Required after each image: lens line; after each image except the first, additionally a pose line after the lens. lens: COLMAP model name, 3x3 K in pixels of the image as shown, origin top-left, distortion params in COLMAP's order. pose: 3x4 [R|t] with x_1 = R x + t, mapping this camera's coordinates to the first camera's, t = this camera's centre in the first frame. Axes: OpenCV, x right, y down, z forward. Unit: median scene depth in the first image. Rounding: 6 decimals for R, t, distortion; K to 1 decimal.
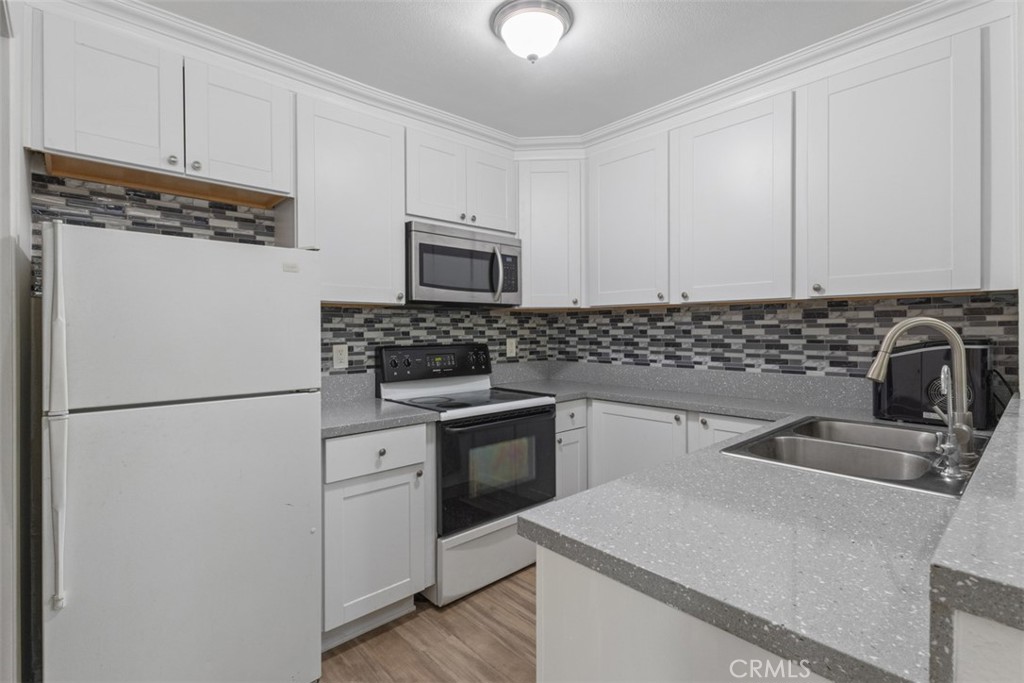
lens RADIAL K [[475.7, 0, 513.9], [0, 475.7, 329.3], [0, 0, 1]] dist [0.002275, 0.001140]
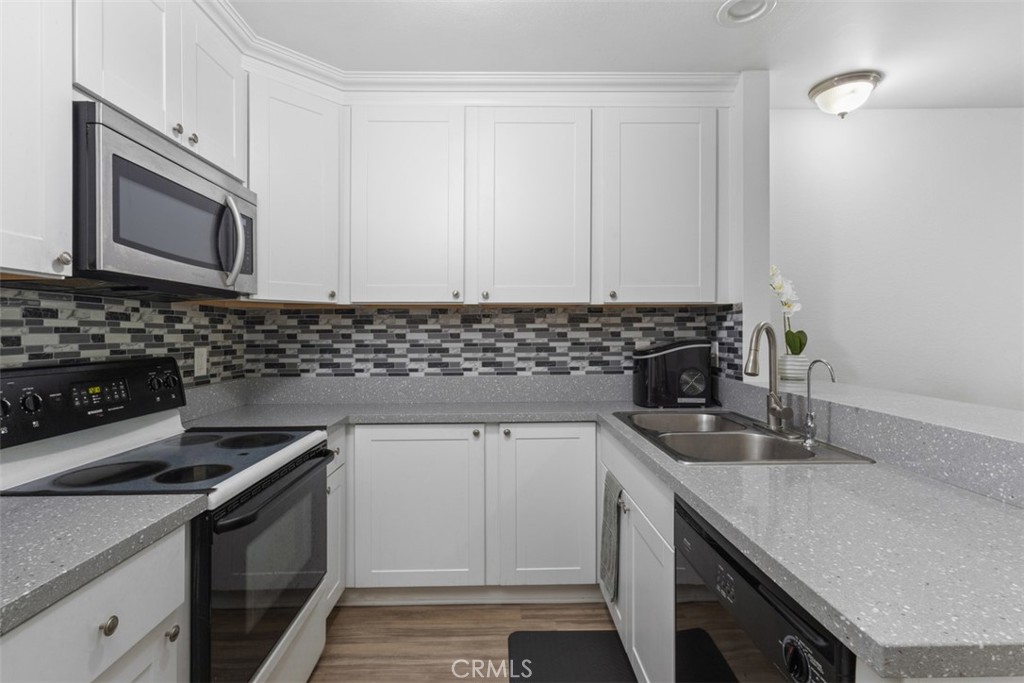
lens RADIAL K [[475.7, 0, 497.4], [0, 475.7, 332.2], [0, 0, 1]] dist [0.002275, 0.001140]
pose [[0.666602, 0.003079, 0.745408, -0.270909], [0.001343, 0.999985, -0.005331, 0.003618], [-0.745413, 0.004555, 0.666587, 0.348876]]
